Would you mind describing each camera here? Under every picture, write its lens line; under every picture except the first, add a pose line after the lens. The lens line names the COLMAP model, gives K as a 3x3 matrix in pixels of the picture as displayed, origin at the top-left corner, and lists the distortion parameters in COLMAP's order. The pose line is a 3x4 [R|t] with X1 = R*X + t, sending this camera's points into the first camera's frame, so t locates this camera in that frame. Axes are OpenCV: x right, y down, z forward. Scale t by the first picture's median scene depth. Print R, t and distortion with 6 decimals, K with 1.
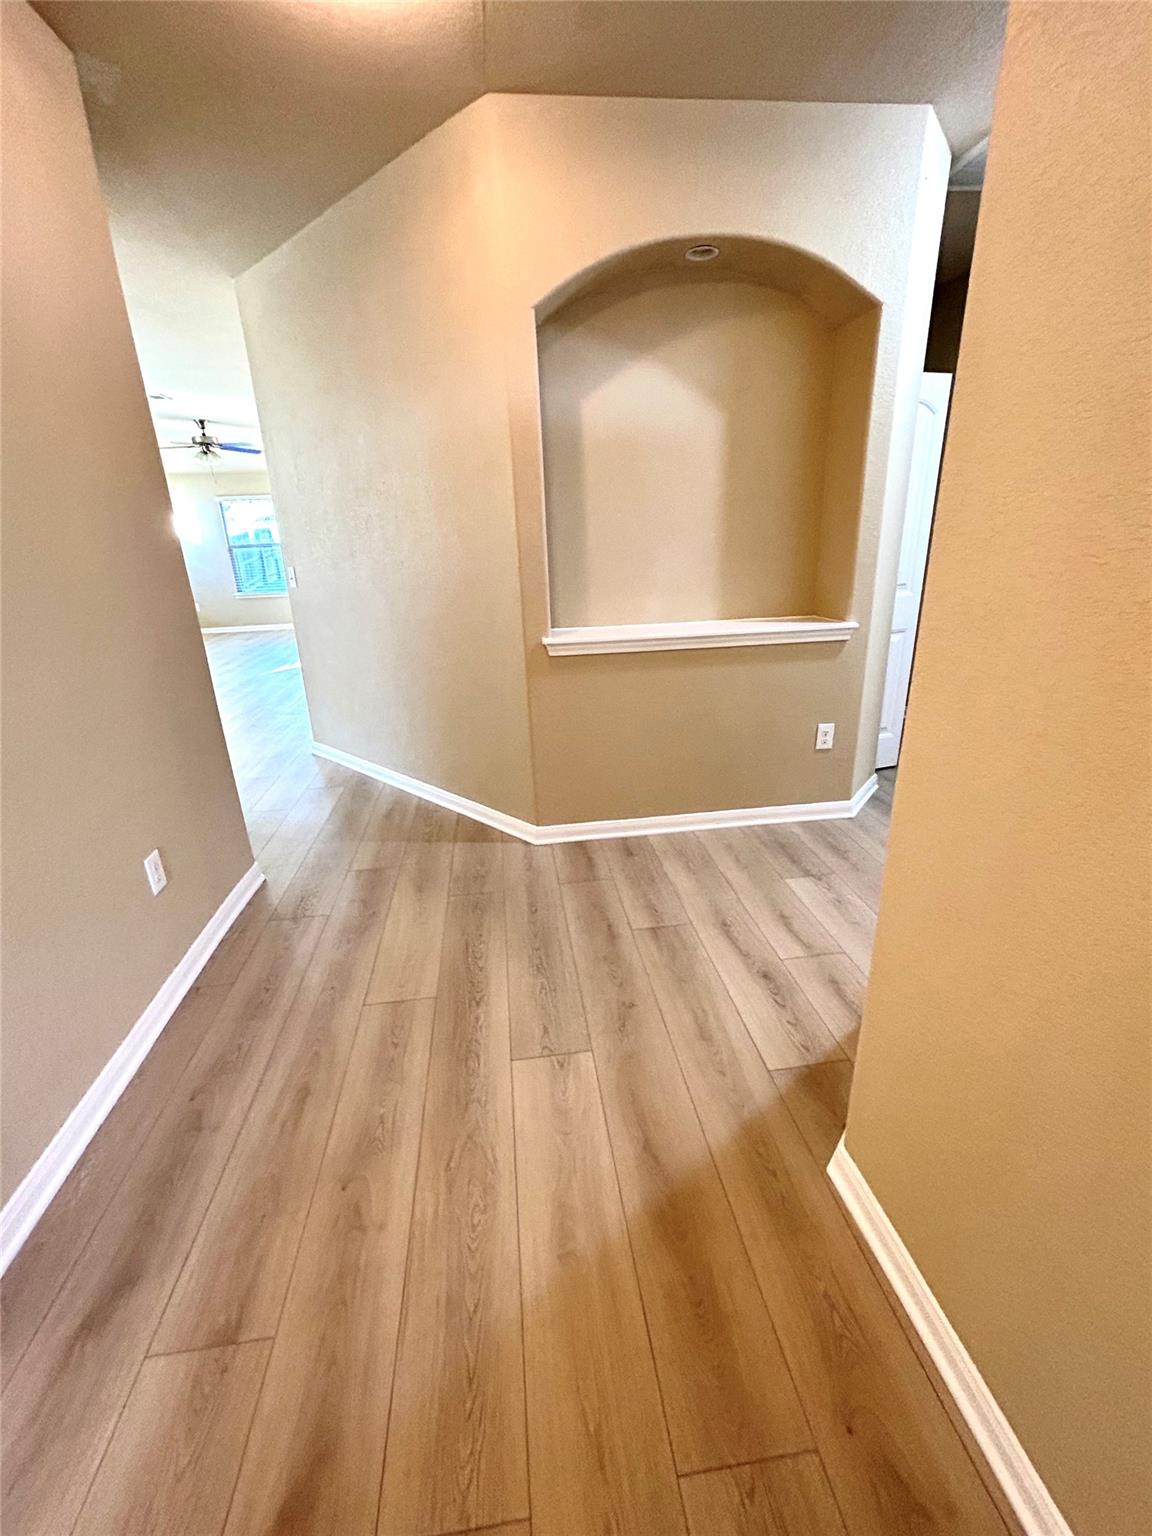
lens RADIAL K [[622.8, 0, 576.0], [0, 622.8, 768.0], [0, 0, 1]] dist [-0.000234, 0.000573]
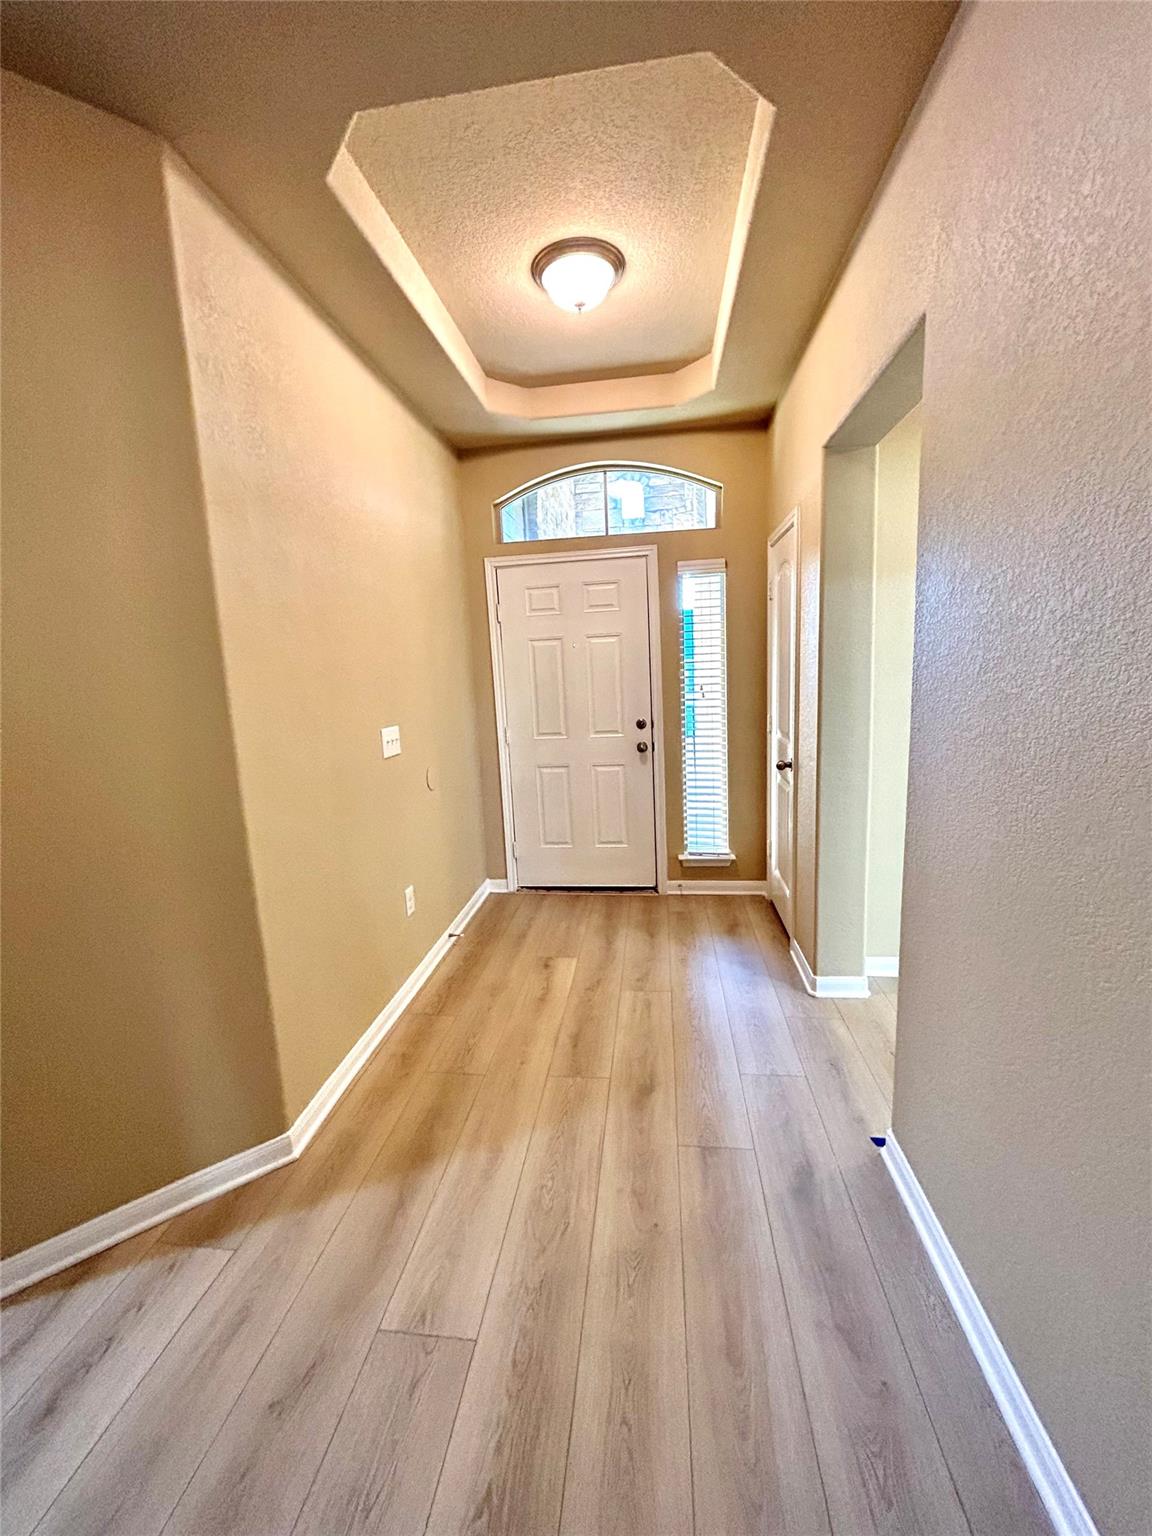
lens RADIAL K [[622.8, 0, 576.0], [0, 622.8, 768.0], [0, 0, 1]] dist [-0.000234, 0.000573]
pose [[-0.961927, 0.039604, 0.270420, -0.569234], [0.168958, 0.863893, 0.474491, -0.615795], [-0.214823, 0.502116, -0.837694, 1.551746]]
